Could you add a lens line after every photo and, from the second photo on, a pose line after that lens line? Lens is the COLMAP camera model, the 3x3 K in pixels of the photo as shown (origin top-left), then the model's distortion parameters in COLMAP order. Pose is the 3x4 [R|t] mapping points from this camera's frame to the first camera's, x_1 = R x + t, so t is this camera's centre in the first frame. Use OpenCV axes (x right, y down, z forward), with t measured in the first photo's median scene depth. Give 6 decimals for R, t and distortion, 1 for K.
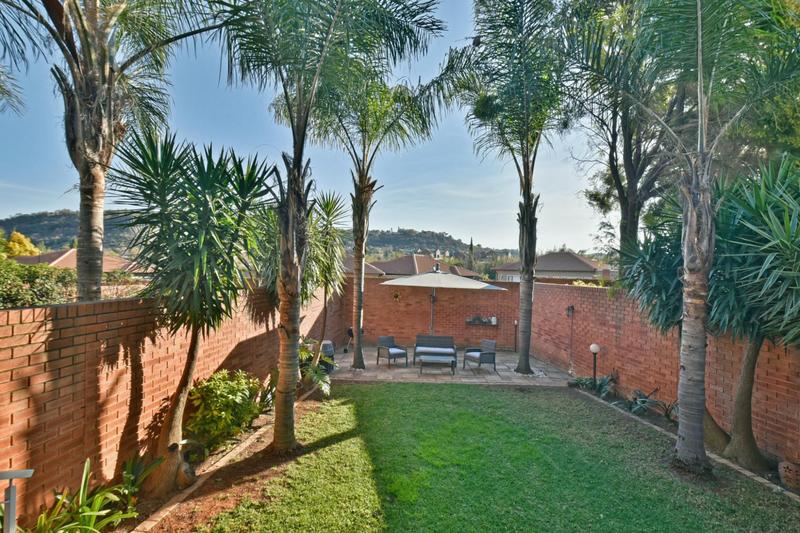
lens RADIAL K [[359.9, 0, 399.8], [0, 359.9, 276.0], [0, 0, 1]] dist [0.002921, 0.000453]
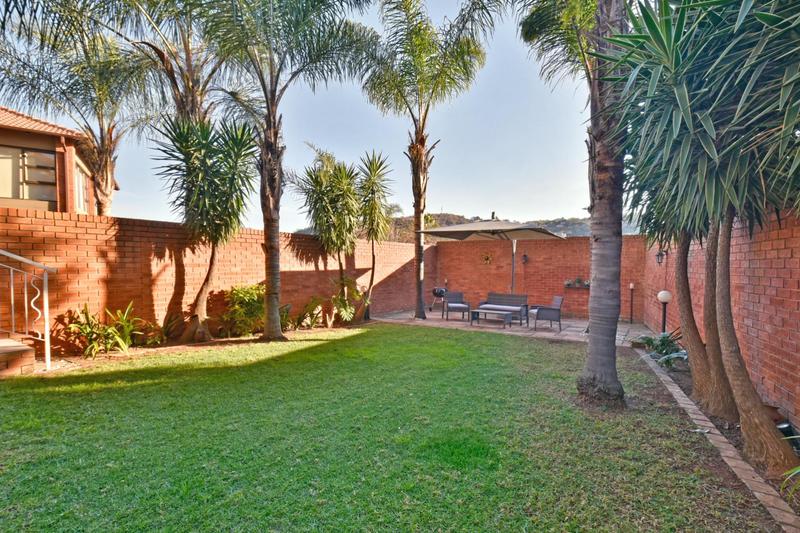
lens RADIAL K [[366.8, 0, 394.3], [0, 366.8, 276.5], [0, 0, 1]] dist [0.000714, -0.000256]
pose [[0.845906, -0.005469, -0.533304, 0.993172], [0.010053, 0.999933, 0.005693, 0.314858], [0.533237, -0.010177, 0.845905, 0.124477]]
